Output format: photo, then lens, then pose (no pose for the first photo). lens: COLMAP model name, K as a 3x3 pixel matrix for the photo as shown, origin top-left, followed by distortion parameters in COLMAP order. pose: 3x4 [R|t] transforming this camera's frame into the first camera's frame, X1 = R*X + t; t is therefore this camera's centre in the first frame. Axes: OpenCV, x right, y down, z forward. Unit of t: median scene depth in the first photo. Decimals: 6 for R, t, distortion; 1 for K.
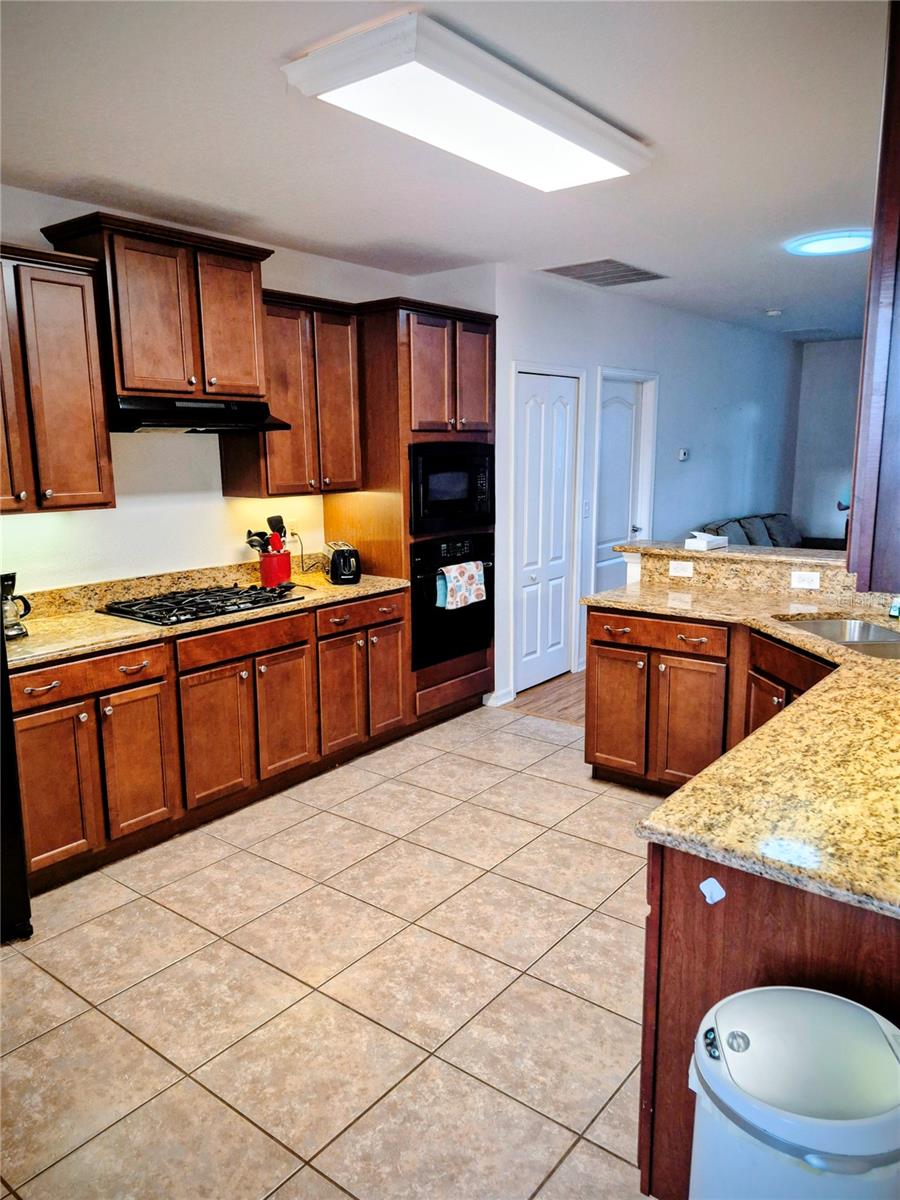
lens RADIAL K [[869.6, 0, 463.9], [0, 869.6, 599.2], [0, 0, 1]] dist [0.081865, -0.005482]
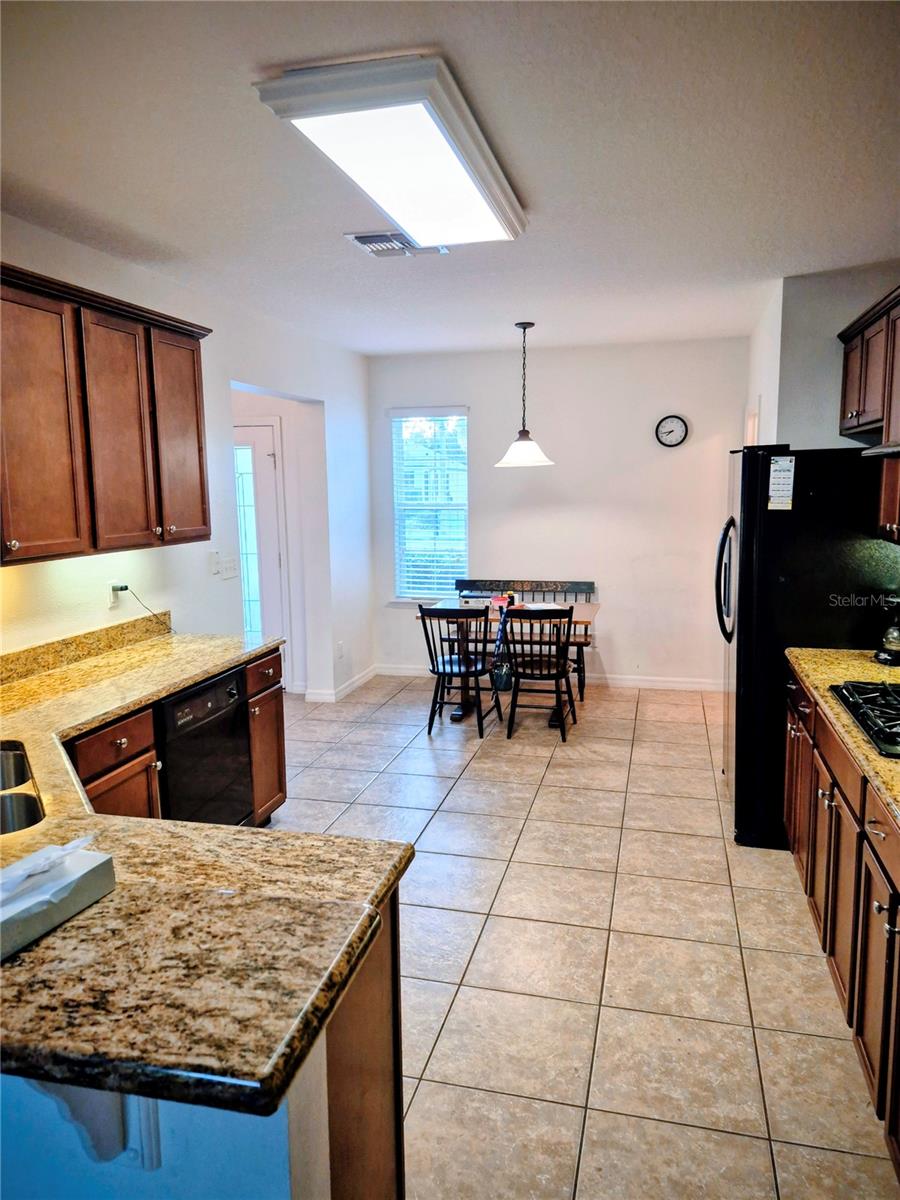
lens RADIAL K [[869.6, 0, 463.9], [0, 869.6, 599.2], [0, 0, 1]] dist [0.081865, -0.005482]
pose [[-0.919294, 0.068995, -0.387477, 0.301801], [-0.056951, 0.950832, 0.304425, -0.279034], [0.389429, 0.301923, -0.870165, 1.499138]]
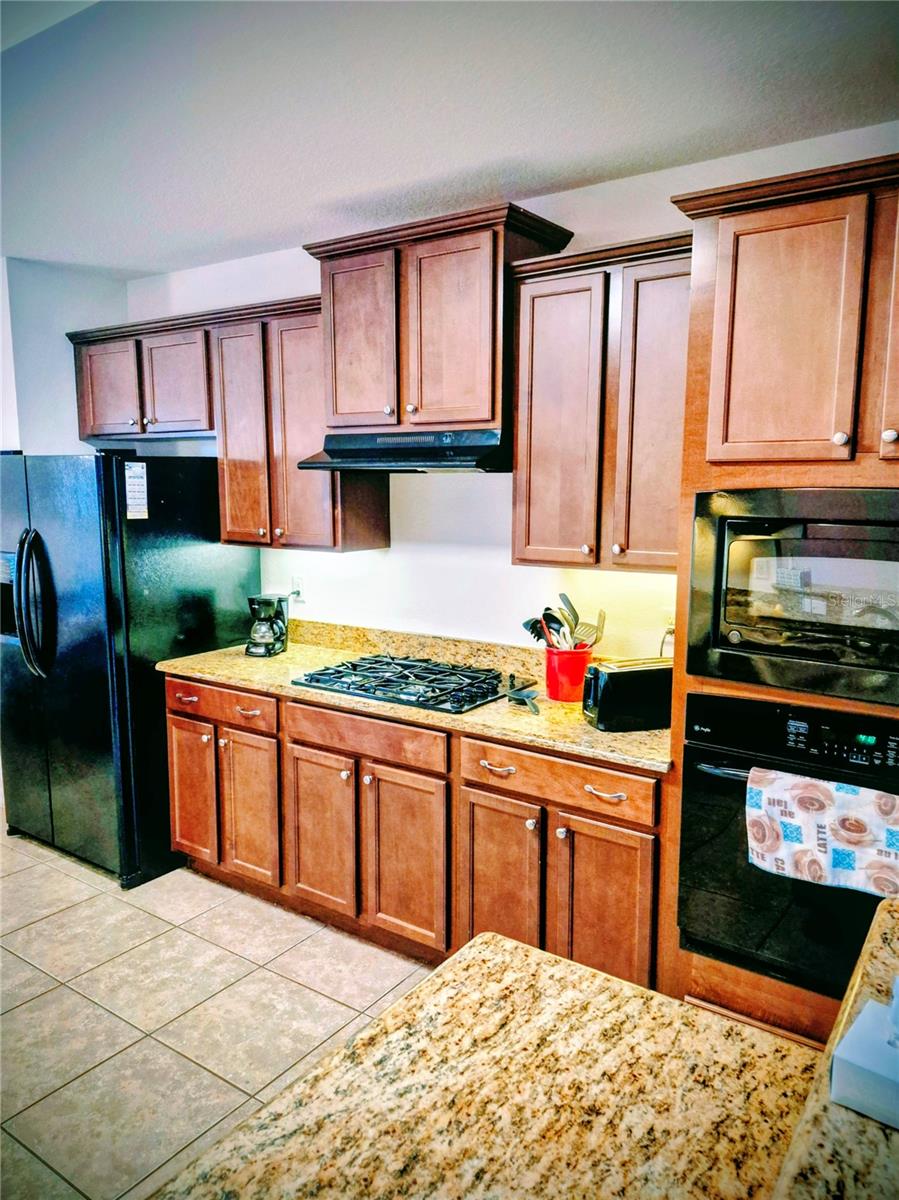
lens RADIAL K [[869.6, 0, 463.4], [0, 869.6, 599.2], [0, 0, 1]] dist [0.081865, -0.005482]
pose [[0.029048, 0.149988, -0.988261, 0.523401], [-0.177357, 0.973764, 0.142575, -0.204846], [0.983718, 0.171133, 0.054887, 1.049251]]
